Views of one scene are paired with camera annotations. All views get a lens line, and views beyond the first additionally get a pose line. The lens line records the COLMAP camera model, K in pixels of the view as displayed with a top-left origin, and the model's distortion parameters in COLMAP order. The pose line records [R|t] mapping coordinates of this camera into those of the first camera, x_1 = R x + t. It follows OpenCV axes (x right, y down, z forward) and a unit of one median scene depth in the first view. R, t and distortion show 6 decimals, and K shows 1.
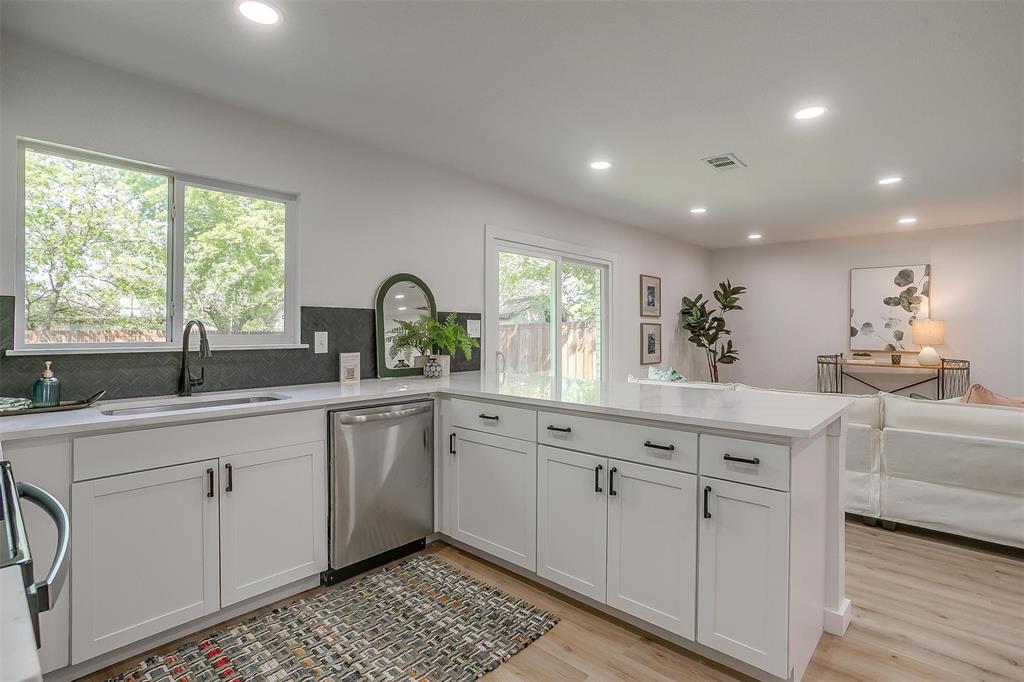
lens RADIAL K [[500.2, 0, 507.9], [0, 500.2, 328.4], [0, 0, 1]] dist [-0.051990, 0.028372]
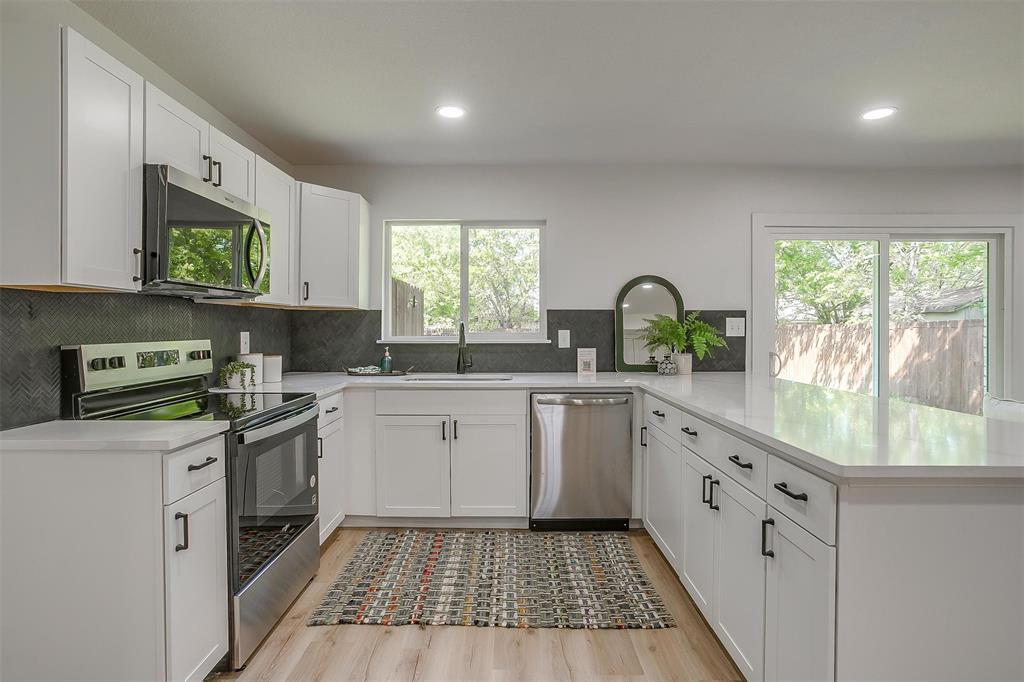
lens RADIAL K [[500.2, 0, 505.0], [0, 500.2, 331.3], [0, 0, 1]] dist [-0.051990, 0.028372]
pose [[0.673019, 0.003053, -0.739619, 0.259471], [0.004457, 0.999957, 0.008184, -0.000670], [0.739612, -0.008804, 0.672976, 0.044918]]
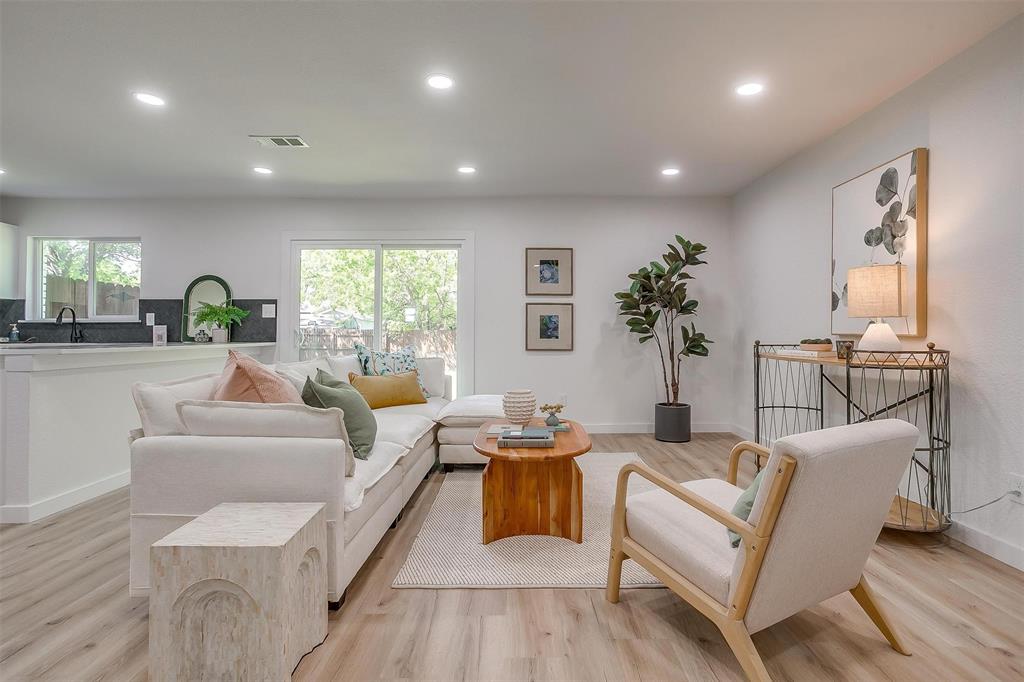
lens RADIAL K [[508.2, 0, 525.0], [0, 508.2, 328.8], [0, 0, 1]] dist [-0.040757, 0.017593]
pose [[0.687586, -0.010017, -0.726034, 1.088234], [0.005143, 0.999947, -0.008926, 0.050699], [0.726085, 0.002403, 0.687601, 0.454800]]
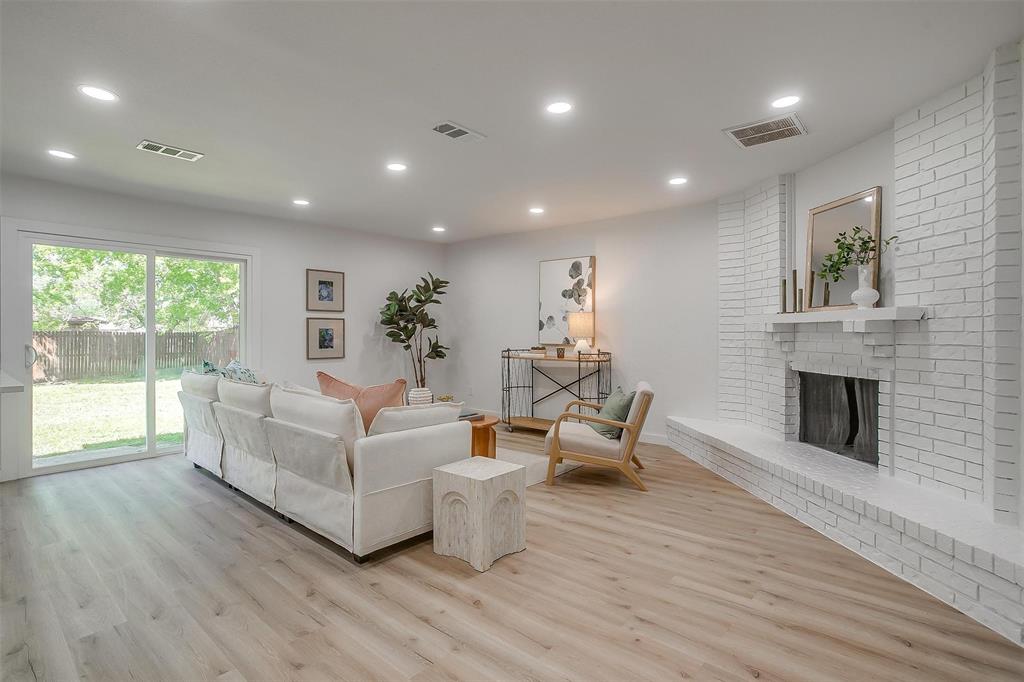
lens RADIAL K [[500.2, 0, 506.8], [0, 500.2, 332.1], [0, 0, 1]] dist [-0.051990, 0.028372]
pose [[0.999448, -0.006060, 0.032676, 0.751871], [0.005883, 0.999968, 0.005506, 0.017990], [-0.032709, -0.005311, 0.999451, -0.000777]]
